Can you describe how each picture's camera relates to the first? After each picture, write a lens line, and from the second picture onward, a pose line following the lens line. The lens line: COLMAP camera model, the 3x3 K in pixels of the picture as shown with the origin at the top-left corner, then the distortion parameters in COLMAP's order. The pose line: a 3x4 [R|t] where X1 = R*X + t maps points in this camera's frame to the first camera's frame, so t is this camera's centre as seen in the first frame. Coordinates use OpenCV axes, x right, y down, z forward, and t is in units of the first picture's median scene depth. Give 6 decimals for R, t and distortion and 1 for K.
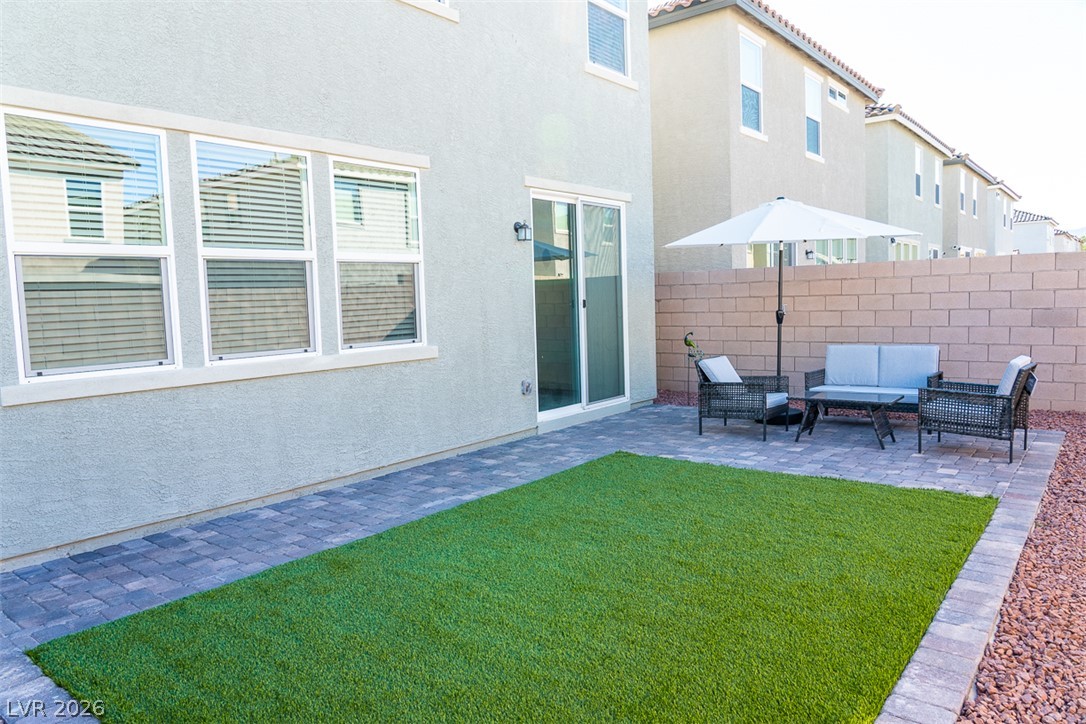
lens RADIAL K [[731.6, 0, 536.0], [0, 731.6, 357.5], [0, 0, 1]] dist [-0.017005, 0.002135]
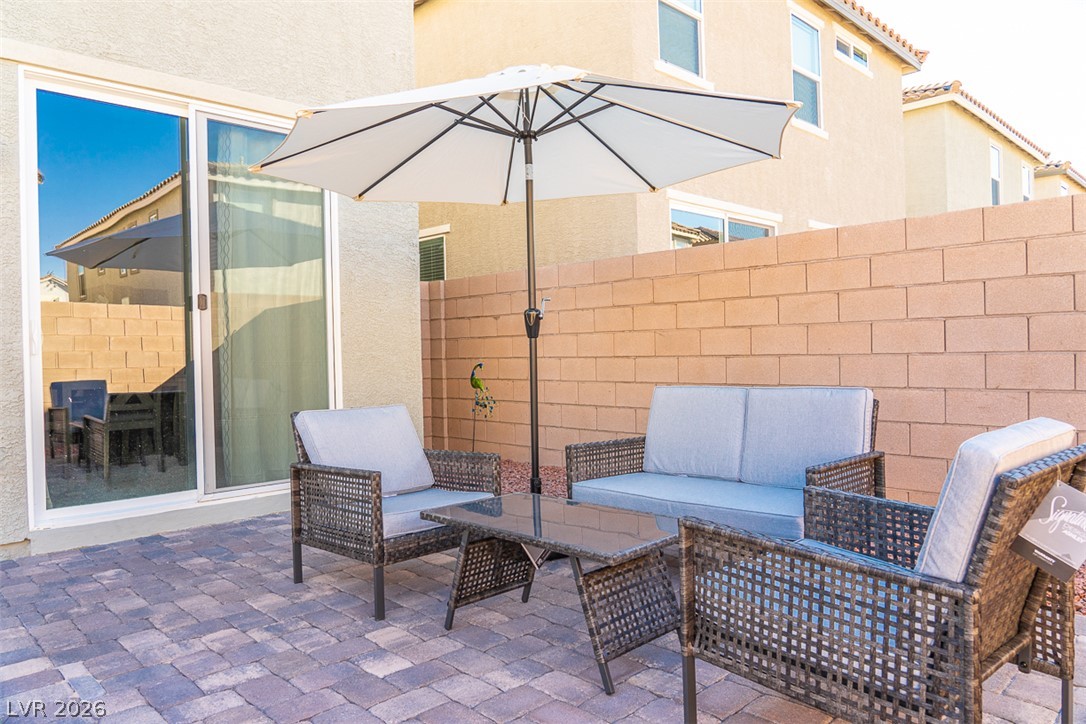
lens RADIAL K [[731.6, 0, 536.0], [0, 731.6, 357.5], [0, 0, 1]] dist [-0.017005, 0.002135]
pose [[0.992378, 0.010819, -0.122751, 0.541055], [-0.019116, 0.997595, -0.066619, -0.003769], [0.121735, 0.068458, 0.990199, 0.739167]]
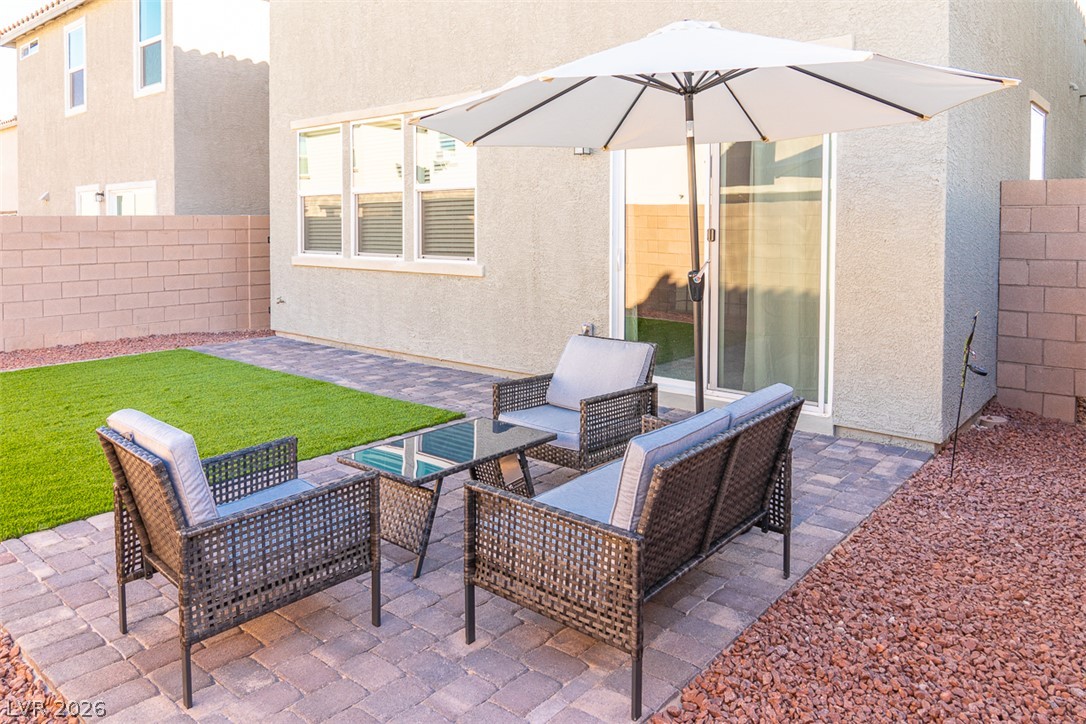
lens RADIAL K [[763.8, 0, 534.1], [0, 763.8, 243.5], [0, 0, 1]] dist [-0.018192, 0.001623]
pose [[-0.029374, 0.062660, -0.997603, 1.098528], [-0.075221, 0.995065, 0.064715, -0.143058], [0.996734, 0.076942, -0.024516, 1.248827]]
